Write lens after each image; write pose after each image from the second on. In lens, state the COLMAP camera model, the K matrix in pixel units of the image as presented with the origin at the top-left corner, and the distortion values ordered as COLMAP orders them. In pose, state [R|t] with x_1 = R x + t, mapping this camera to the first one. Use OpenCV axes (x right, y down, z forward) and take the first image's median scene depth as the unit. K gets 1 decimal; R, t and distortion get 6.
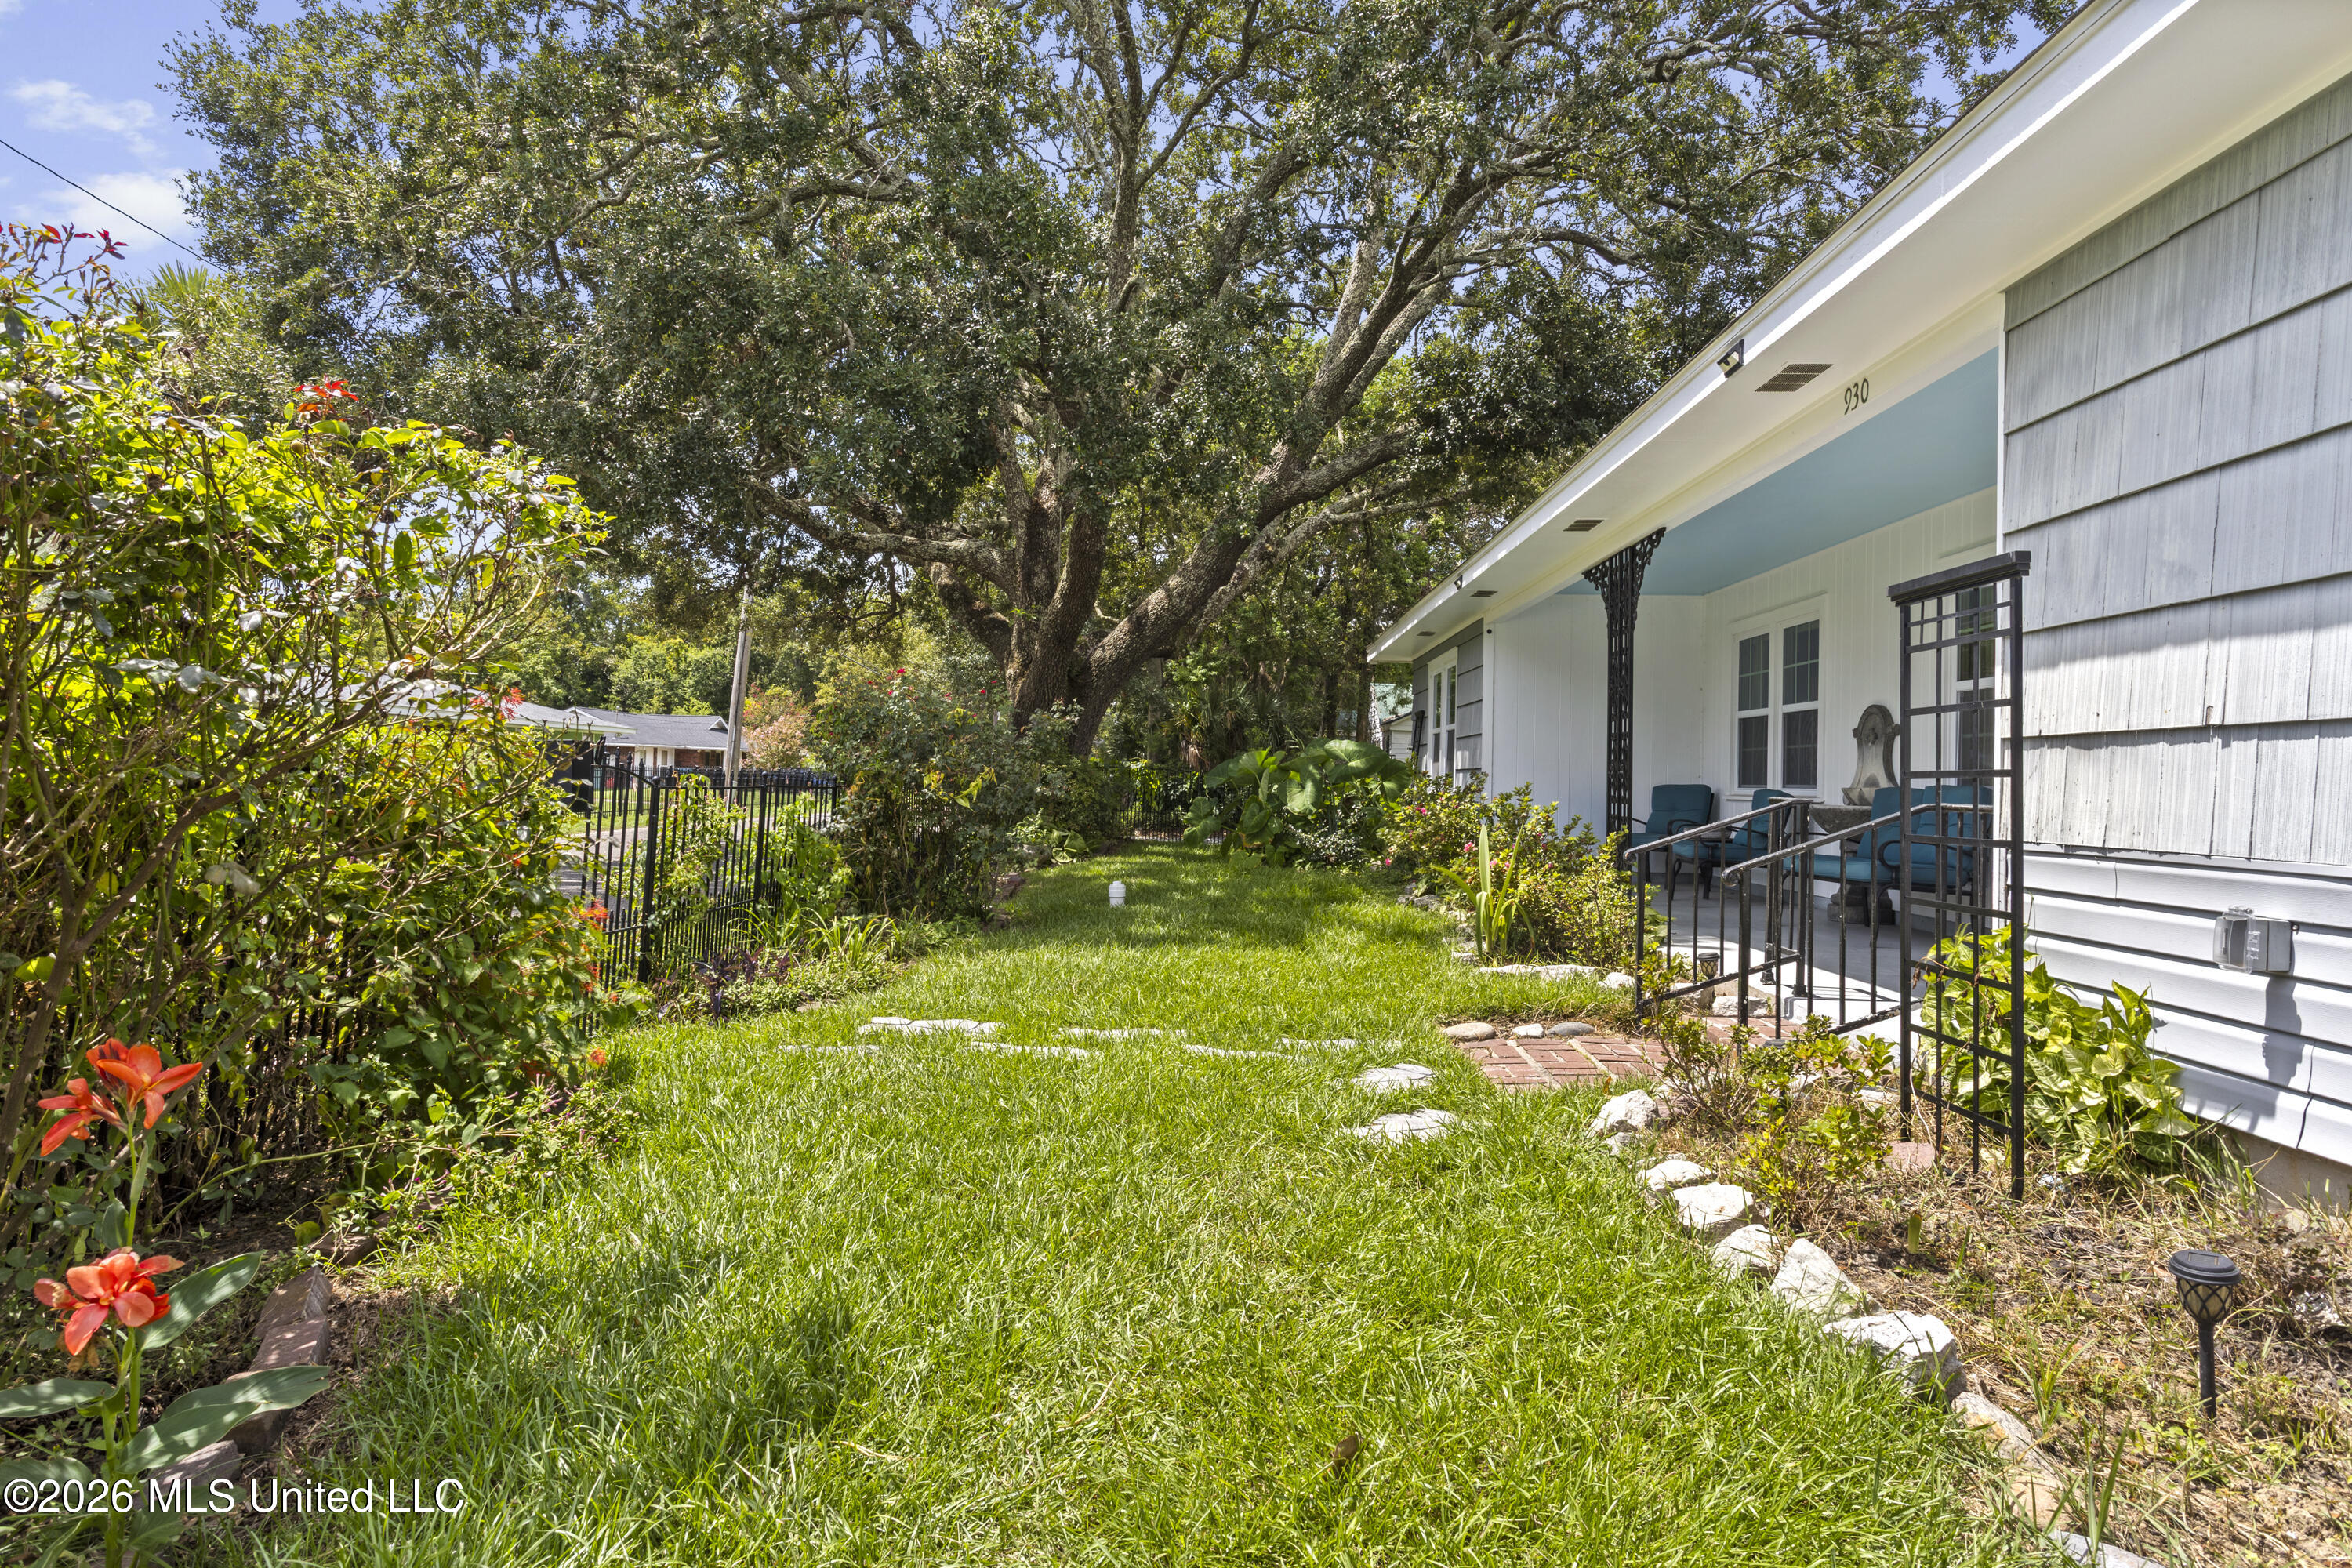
lens RADIAL K [[1347.5, 0, 1173.9], [0, 1347.5, 760.7], [0, 0, 1]] dist [-0.005956, -0.000236]
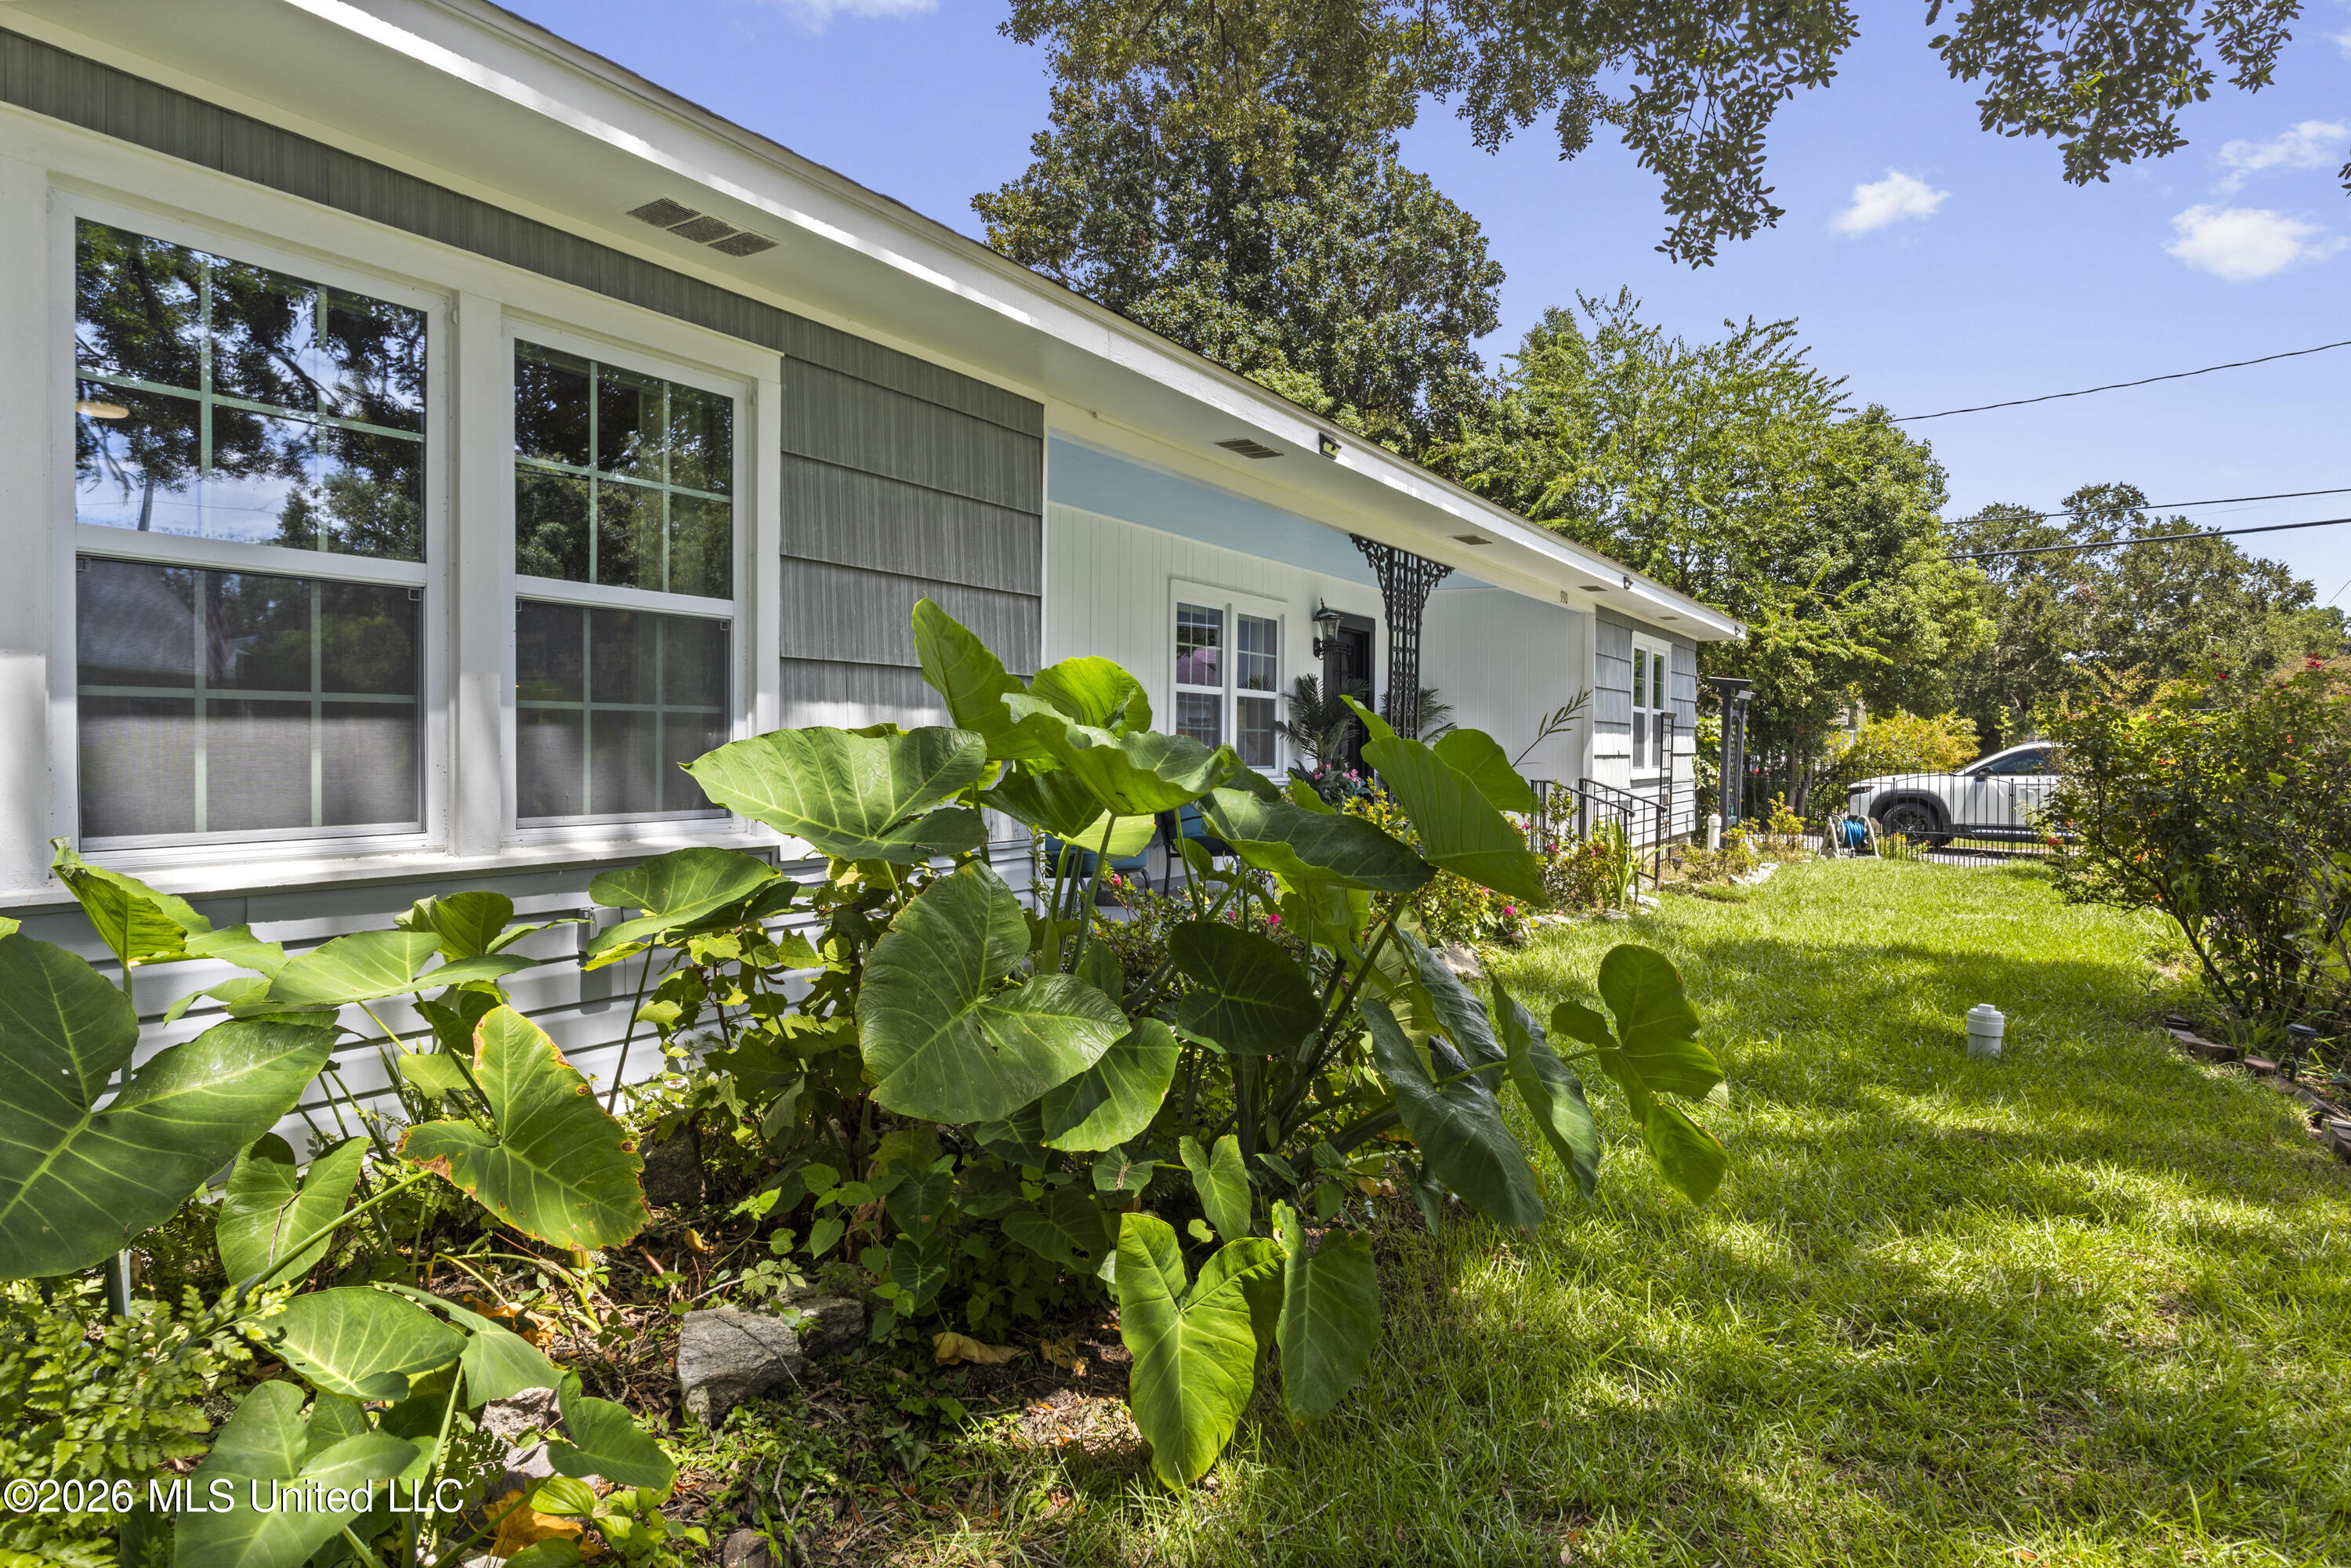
lens RADIAL K [[1346.9, 0, 1173.4], [0, 1346.9, 760.8], [0, 0, 1]] dist [-0.005956, -0.000236]
pose [[-0.861198, -0.034103, 0.507125, -0.028832], [-0.034988, 0.999357, 0.007787, 0.001990], [-0.507065, -0.011037, -0.861837, 1.499949]]
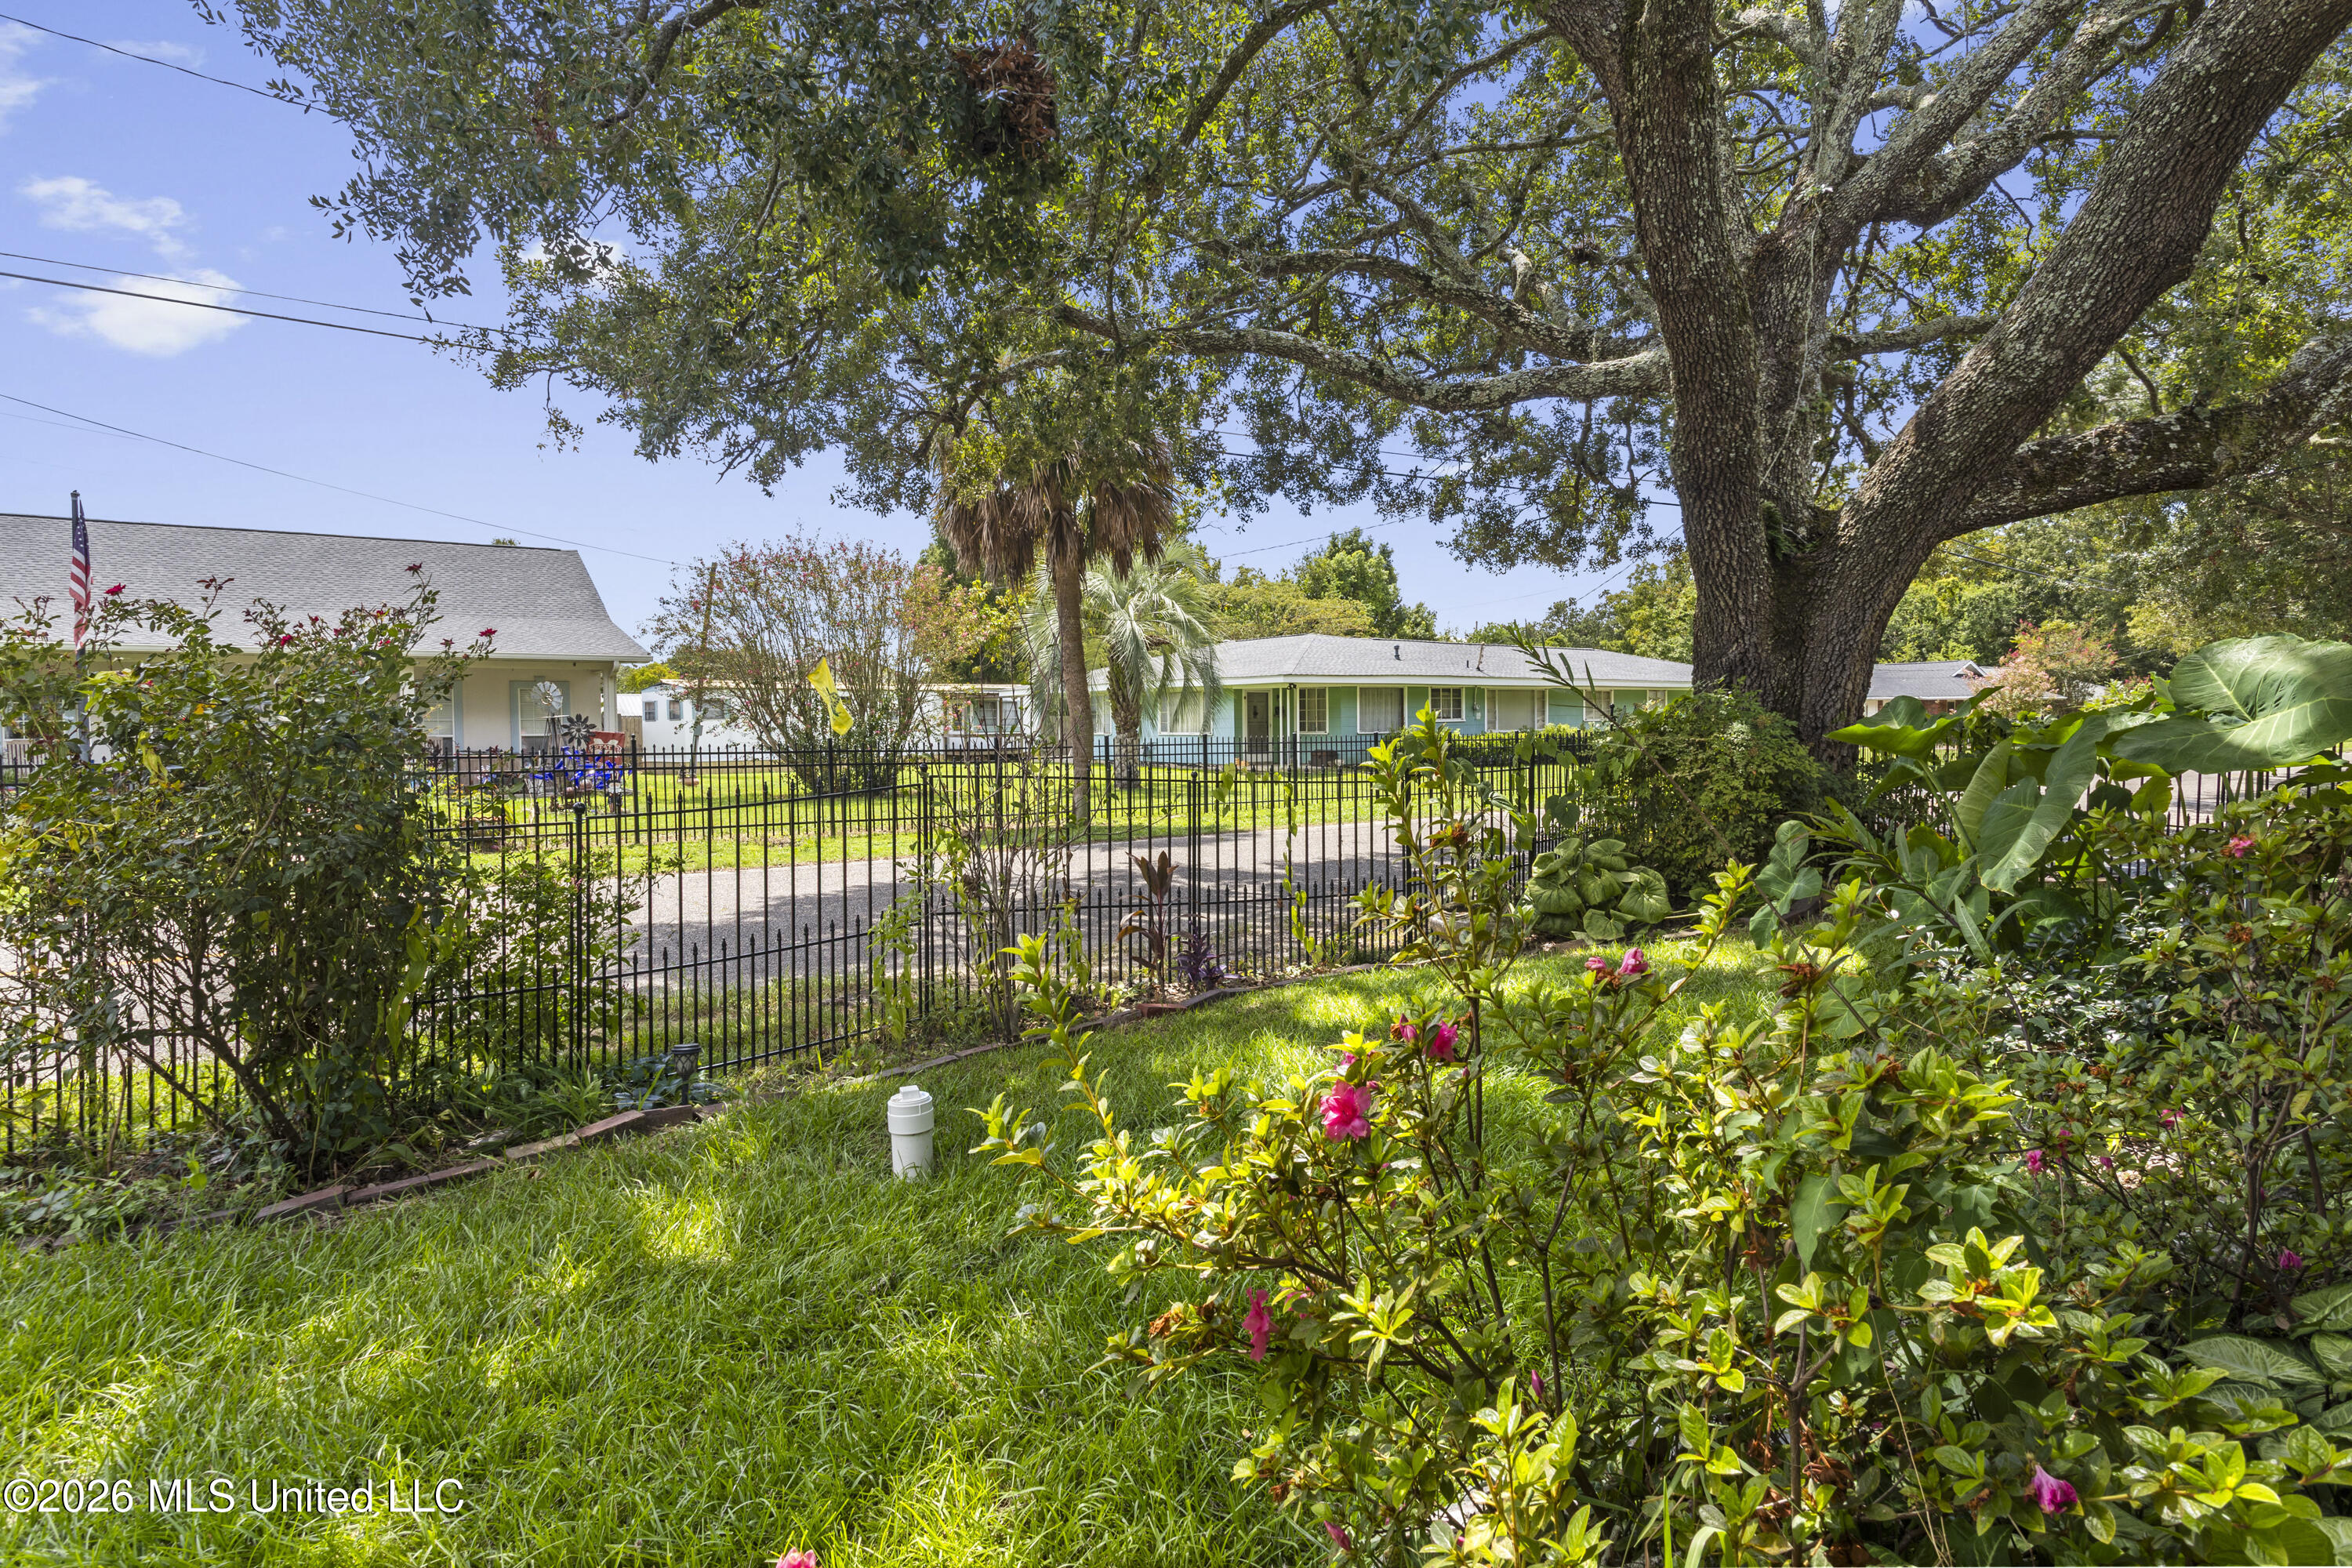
lens RADIAL K [[1275.5, 0, 1168.0], [0, 1275.5, 768.2], [0, 0, 1]] dist [0.001129, 0.000944]
pose [[0.576926, -0.008227, -0.816755, 0.261565], [0.041149, 0.998972, 0.019004, -0.003356], [0.815759, -0.044573, 0.576671, 0.779465]]
